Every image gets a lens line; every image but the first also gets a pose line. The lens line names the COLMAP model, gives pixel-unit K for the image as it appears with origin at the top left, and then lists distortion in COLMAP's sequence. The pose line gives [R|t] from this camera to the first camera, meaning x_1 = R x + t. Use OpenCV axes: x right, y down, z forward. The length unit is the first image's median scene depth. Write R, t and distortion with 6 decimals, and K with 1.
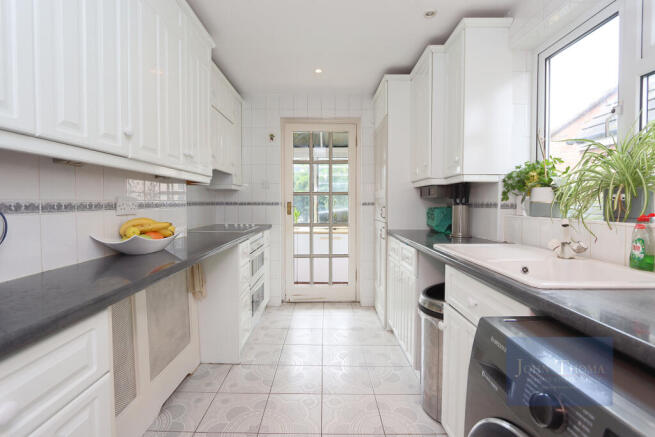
lens RADIAL K [[301.3, 0, 326.9], [0, 301.3, 210.3], [0, 0, 1]] dist [-0.000187, -0.000031]
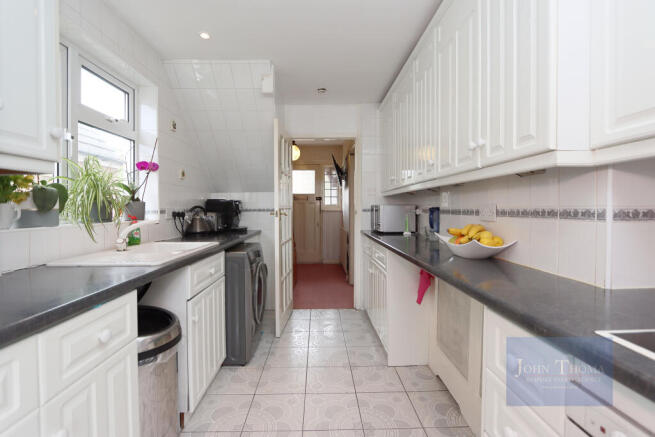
lens RADIAL K [[301.3, 0, 326.9], [0, 301.3, 210.3], [0, 0, 1]] dist [-0.000187, -0.000031]
pose [[-0.999684, 0.003835, -0.024863, -0.066172], [0.002963, 0.999382, 0.035018, -0.060436], [0.024982, 0.034933, -0.999077, 2.011433]]
